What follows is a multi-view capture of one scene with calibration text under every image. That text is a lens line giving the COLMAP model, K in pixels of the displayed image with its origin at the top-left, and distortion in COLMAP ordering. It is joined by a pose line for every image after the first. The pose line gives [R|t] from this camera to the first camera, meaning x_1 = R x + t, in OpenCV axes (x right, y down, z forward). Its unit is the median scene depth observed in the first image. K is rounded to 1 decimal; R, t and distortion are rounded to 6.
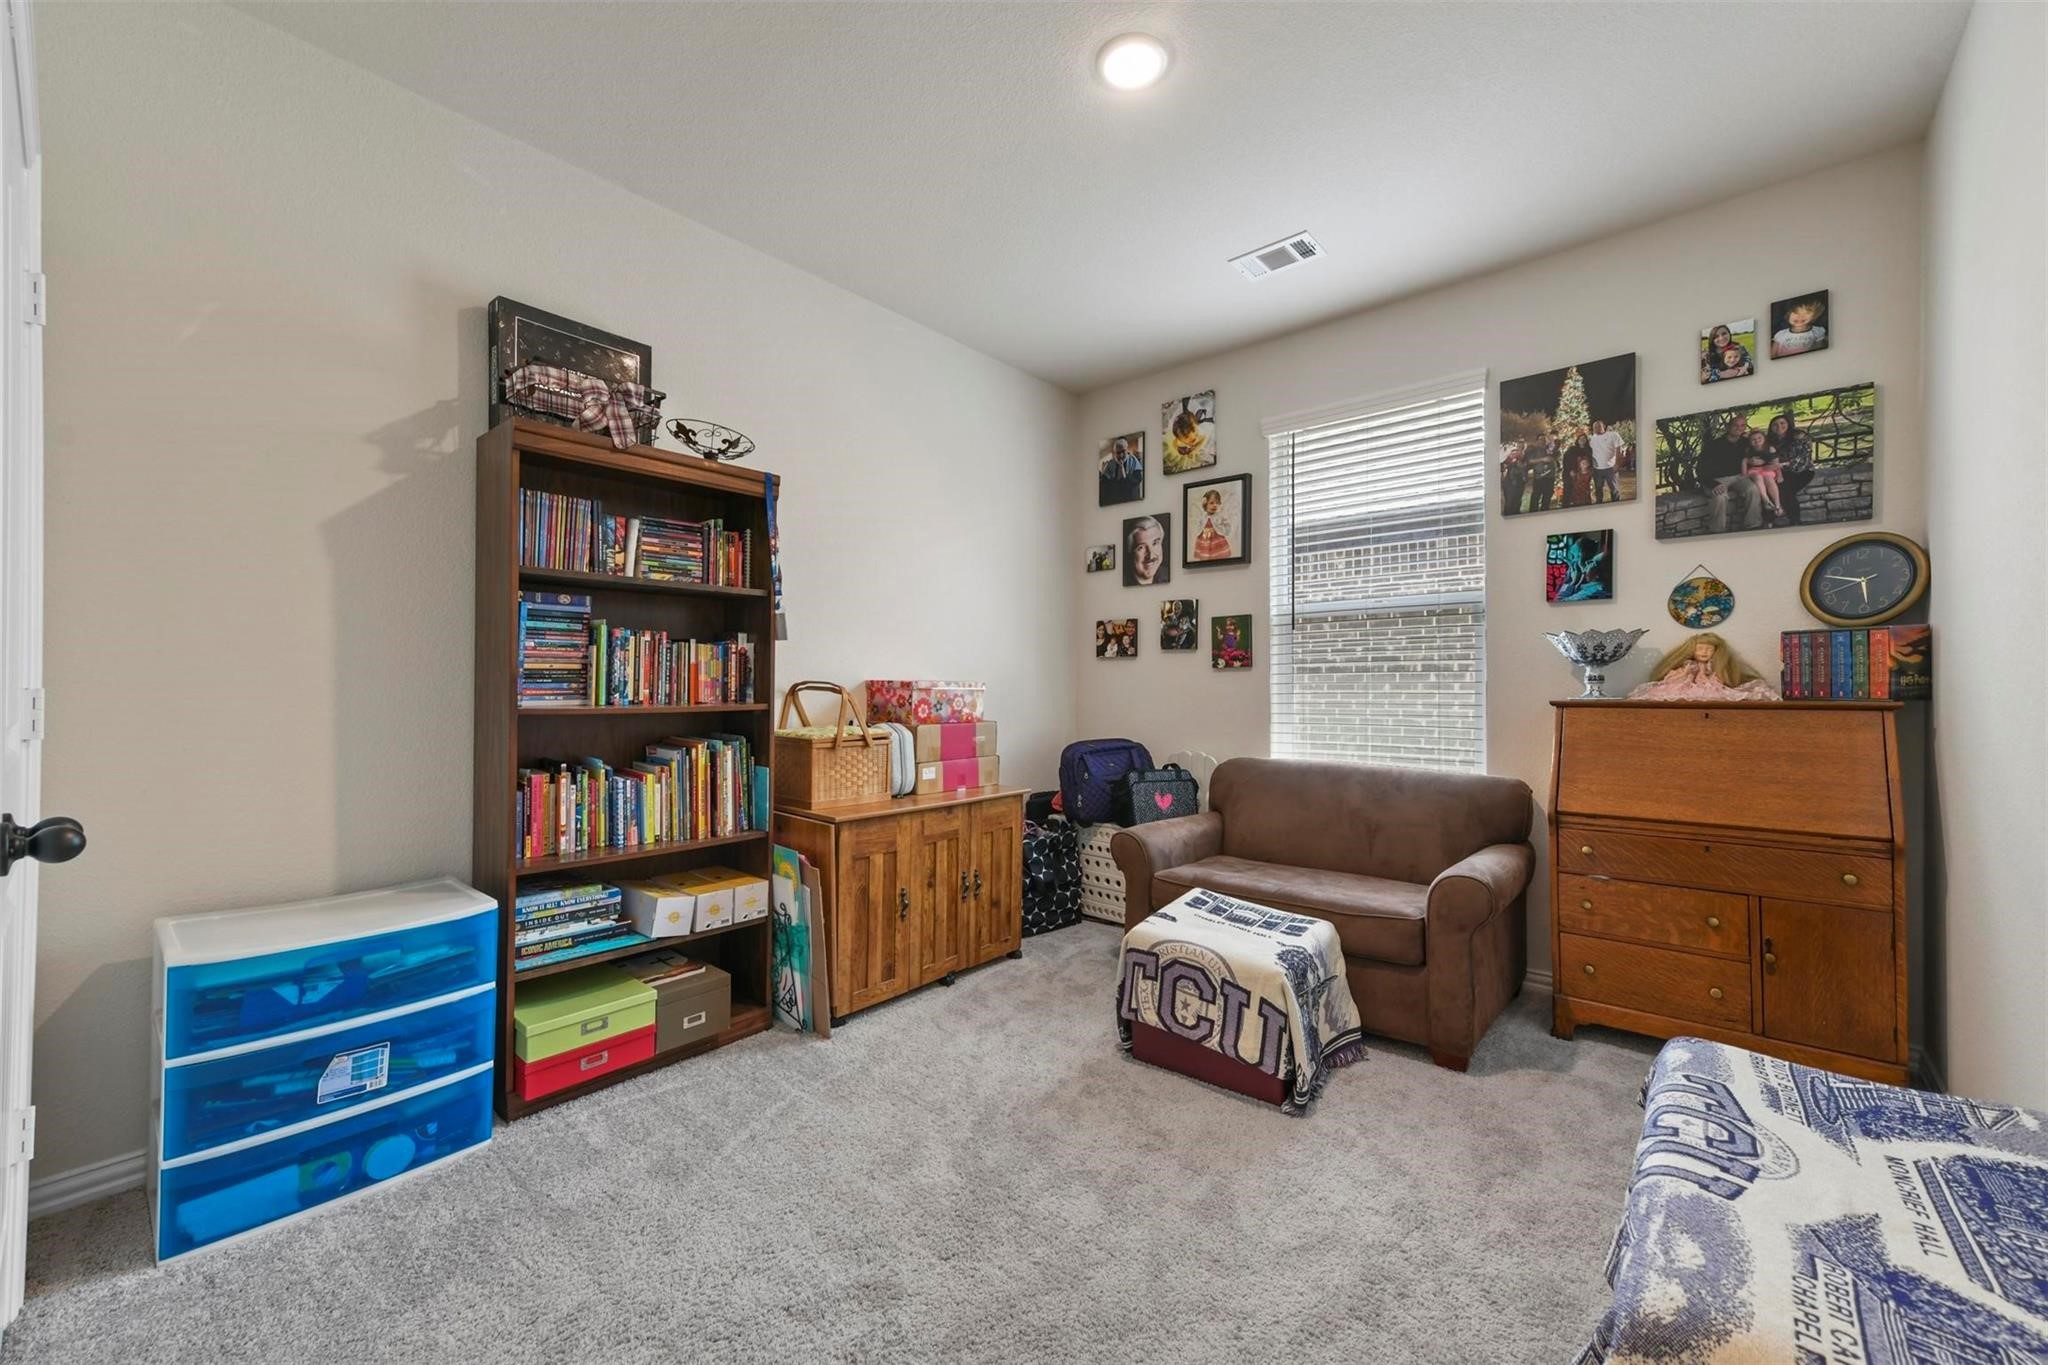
lens RADIAL K [[797.7, 0, 1025.1], [0, 797.7, 681.1], [0, 0, 1]] dist [0.014344, -0.000212]
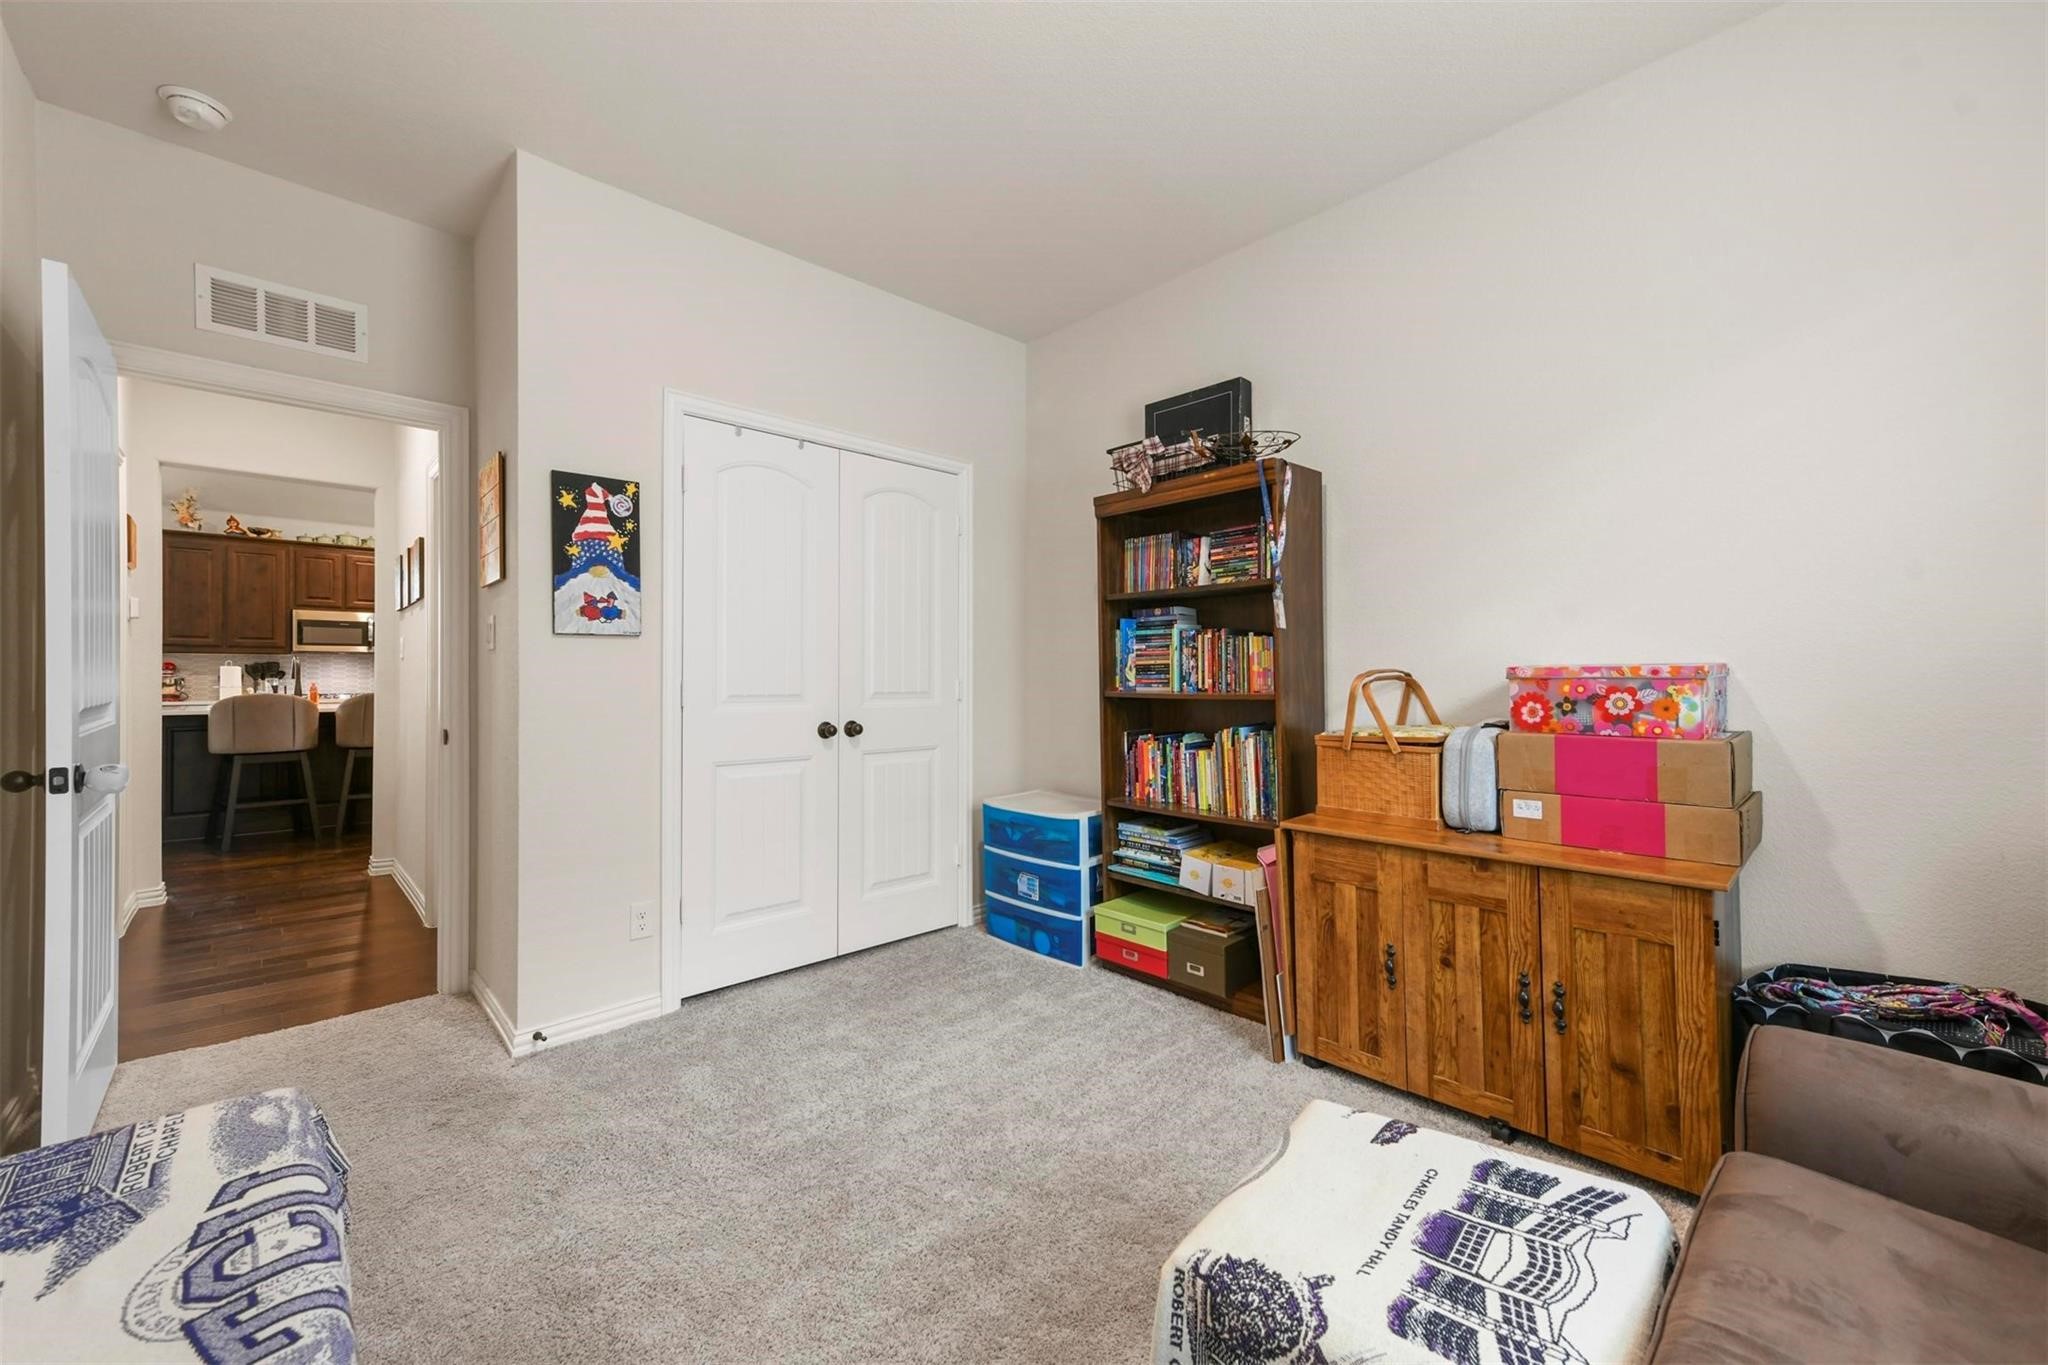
lens RADIAL K [[800.6, 0, 1030.1], [0, 800.6, 671.0], [0, 0, 1]] dist [0.012219, 0.000456]
pose [[-0.087179, -0.009549, -0.996147, 0.738382], [0.010723, 0.999887, -0.010523, 0.008168], [0.996135, -0.011600, -0.087067, 0.858976]]
